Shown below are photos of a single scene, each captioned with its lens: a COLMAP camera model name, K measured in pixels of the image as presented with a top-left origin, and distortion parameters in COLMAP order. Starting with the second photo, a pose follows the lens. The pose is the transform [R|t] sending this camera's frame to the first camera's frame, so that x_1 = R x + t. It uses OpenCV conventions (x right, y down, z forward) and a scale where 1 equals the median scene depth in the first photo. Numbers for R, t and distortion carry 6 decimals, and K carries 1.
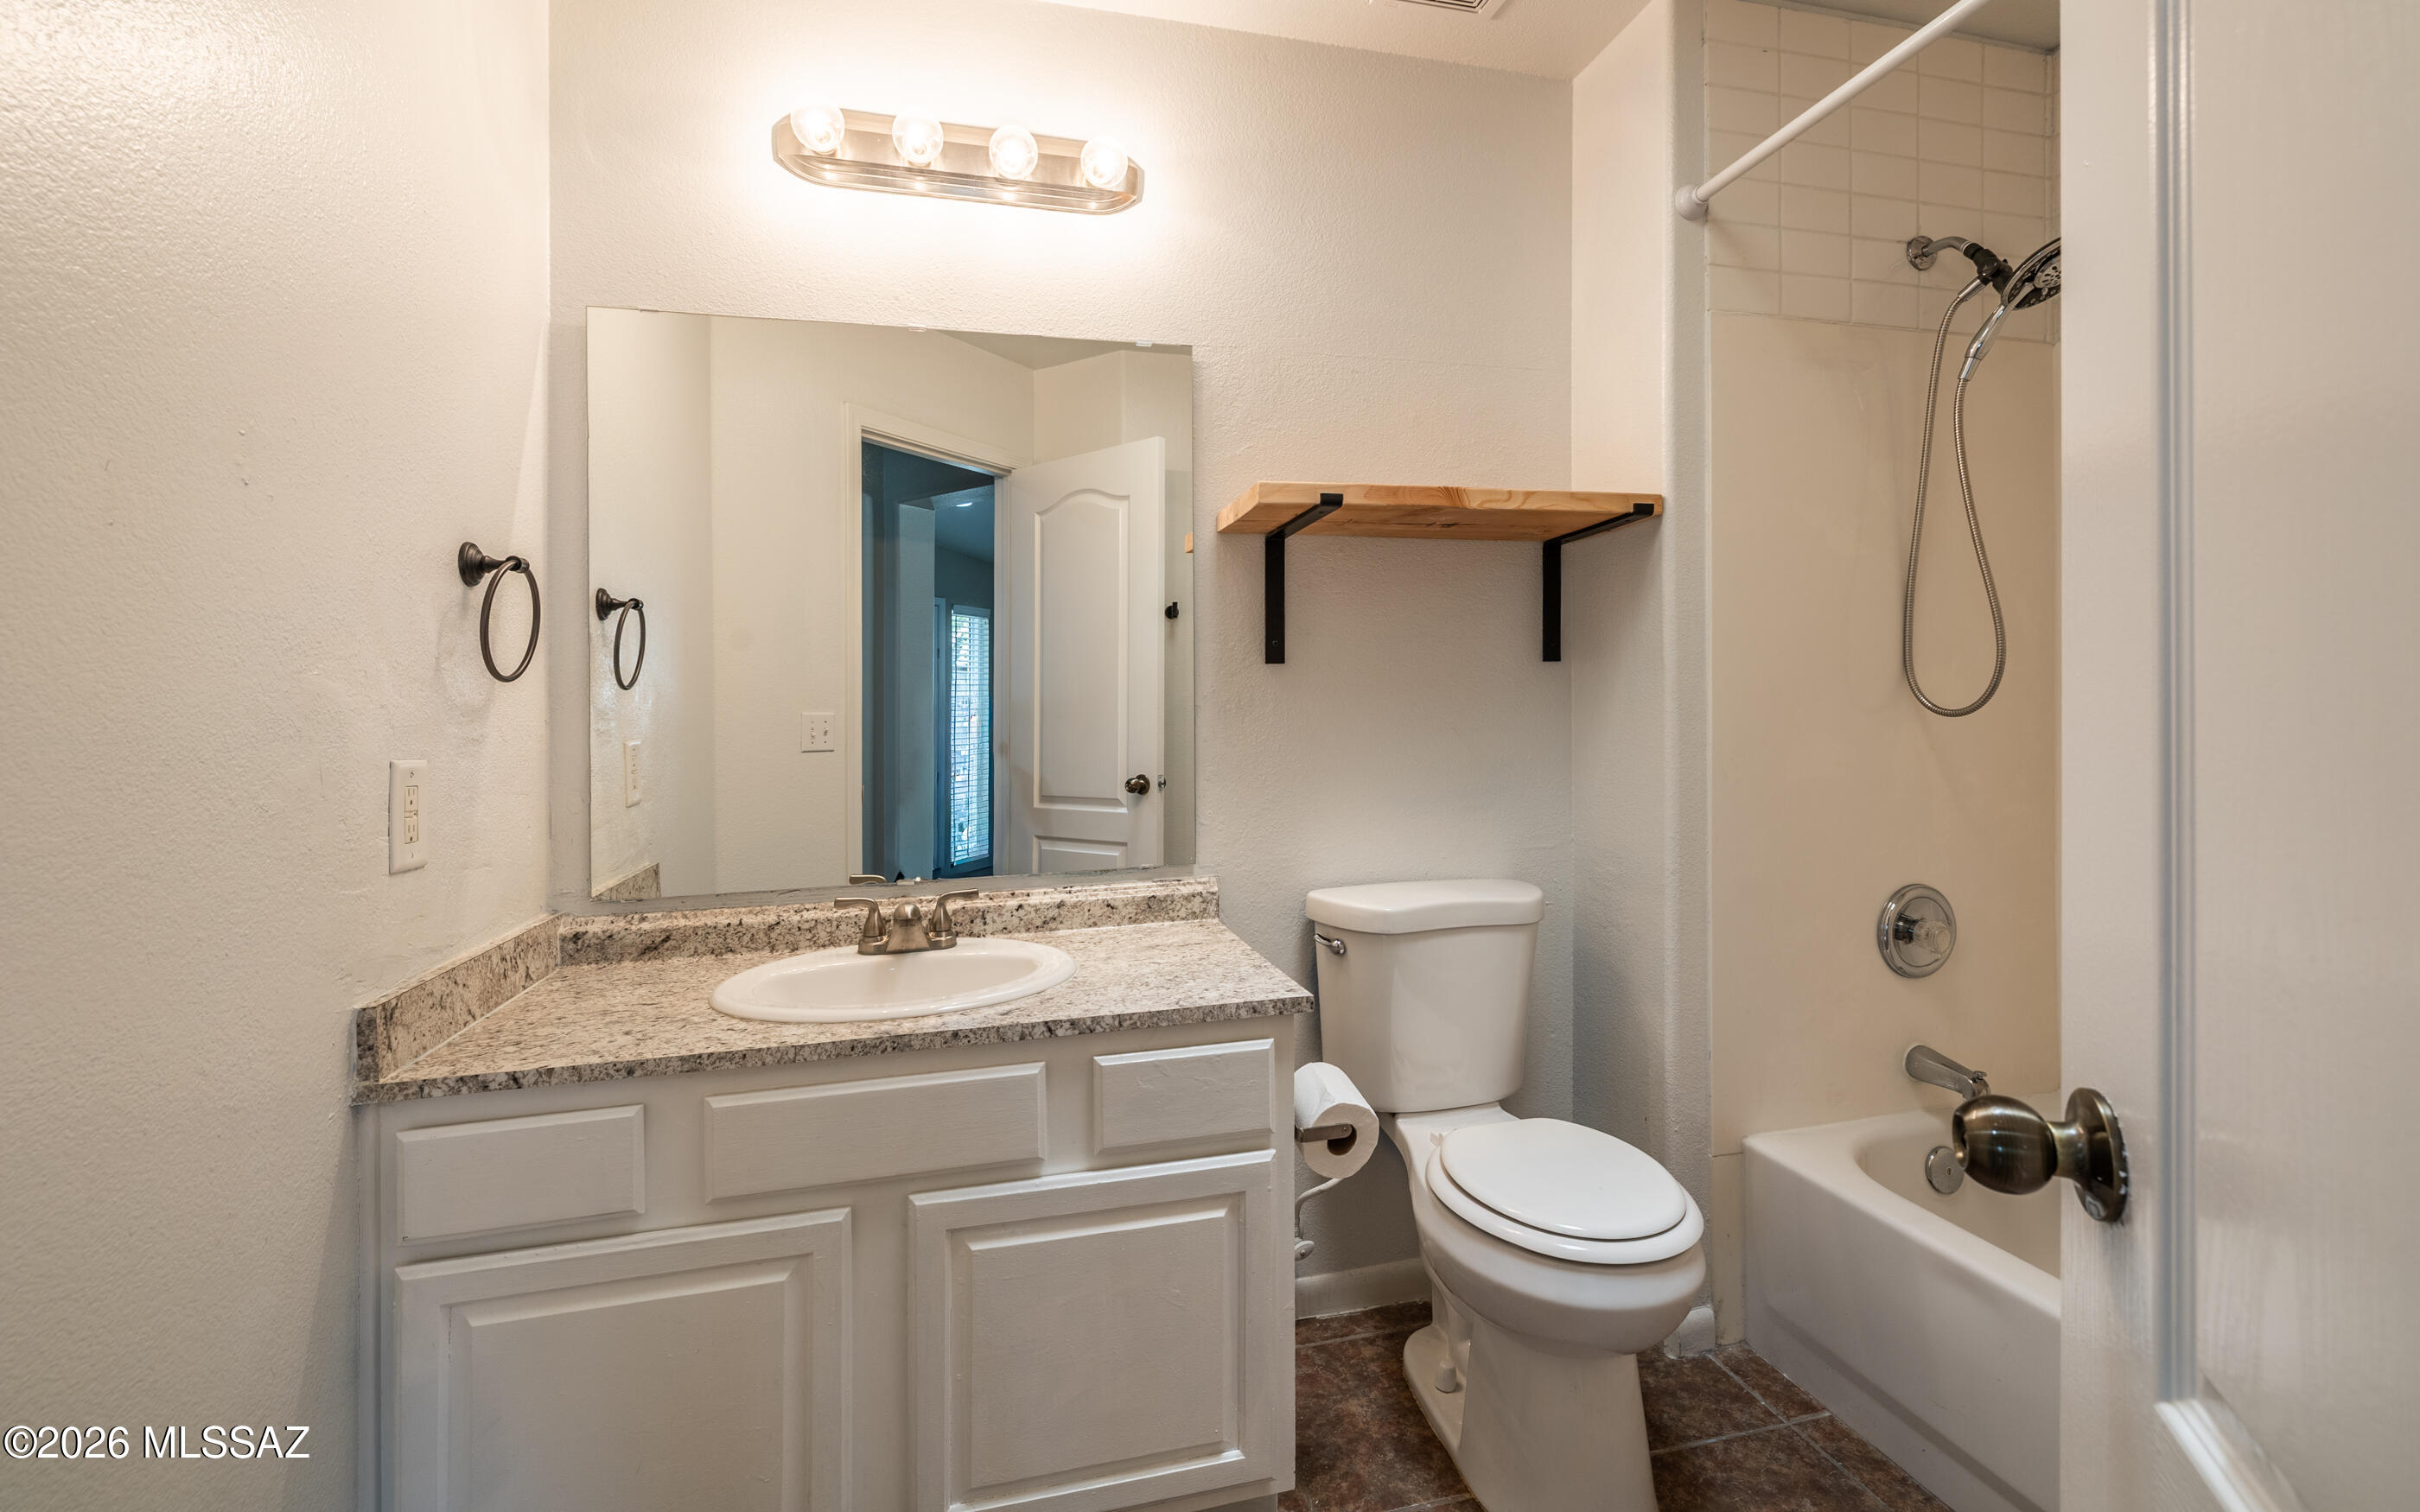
lens RADIAL K [[1022.6, 0, 1216.1], [0, 1022.6, 690.8], [0, 0, 1]] dist [0.000346, 0.000027]
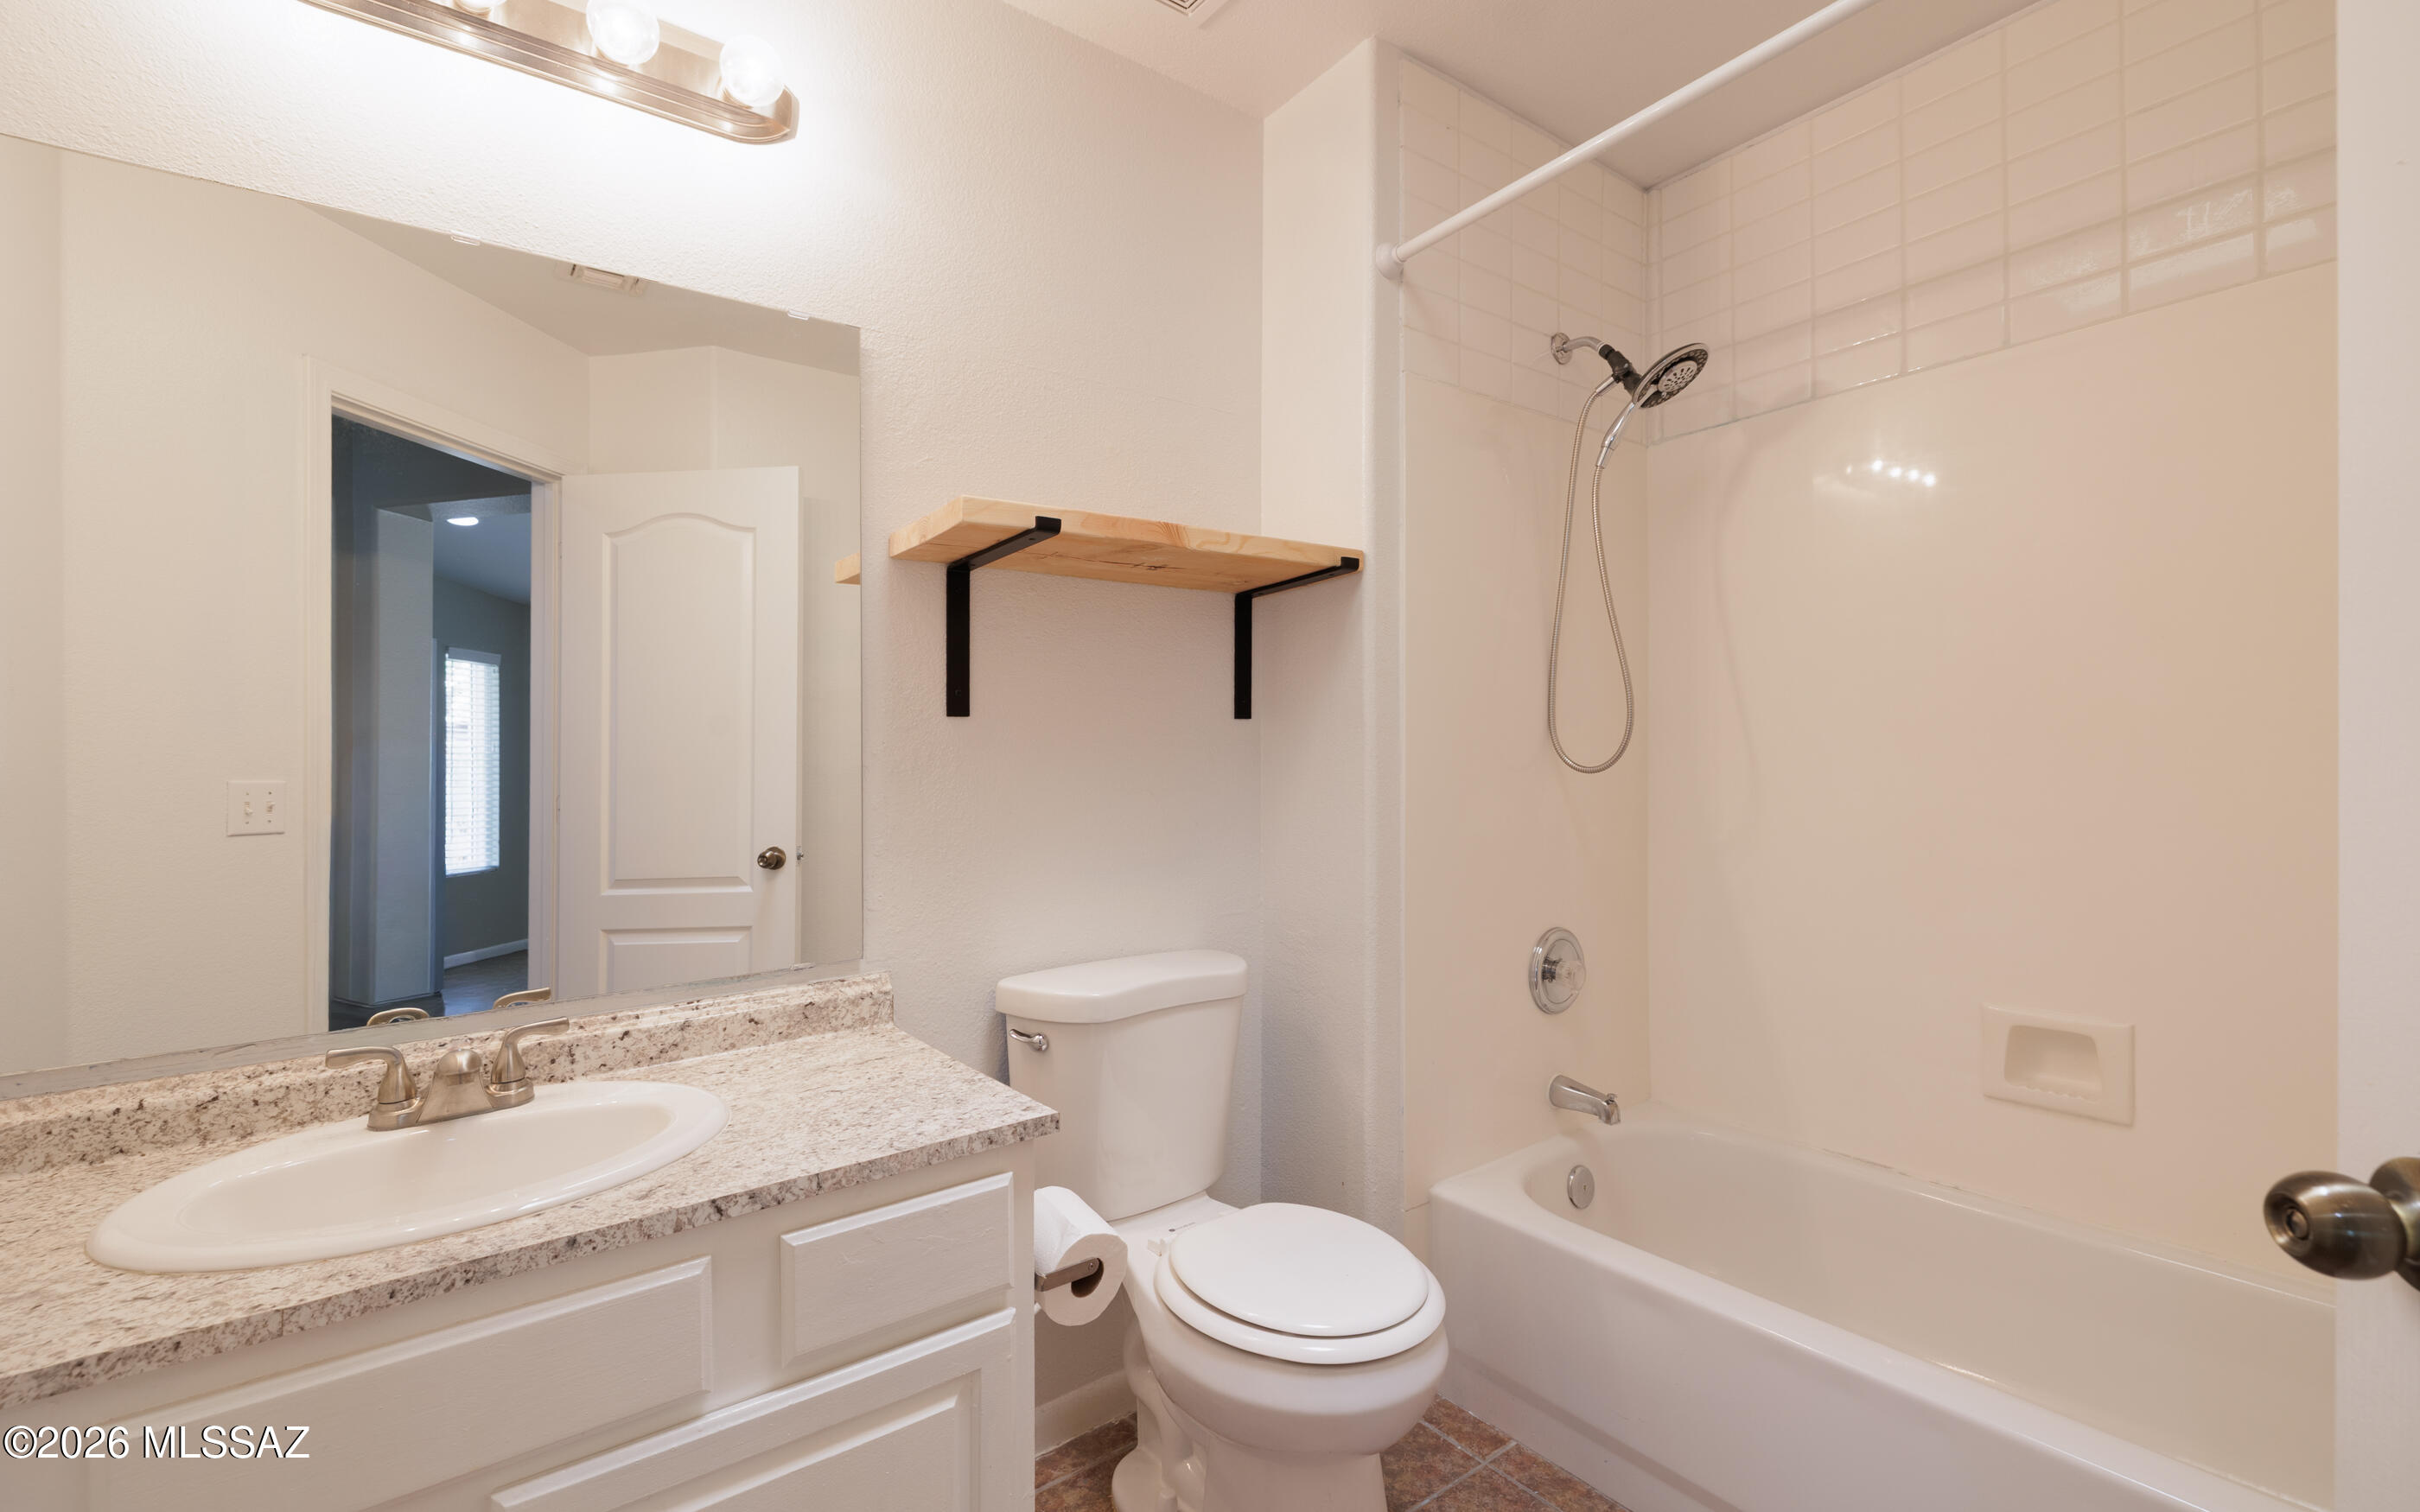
lens RADIAL K [[1035.1, 0, 1206.7], [0, 1035.1, 752.3], [0, 0, 1]] dist [-0.000622, -0.000024]
pose [[0.924894, 0.001037, 0.380223, -0.087468], [-0.000190, 0.999997, -0.002265, 0.005747], [-0.380225, 0.002022, 0.924892, 0.135296]]
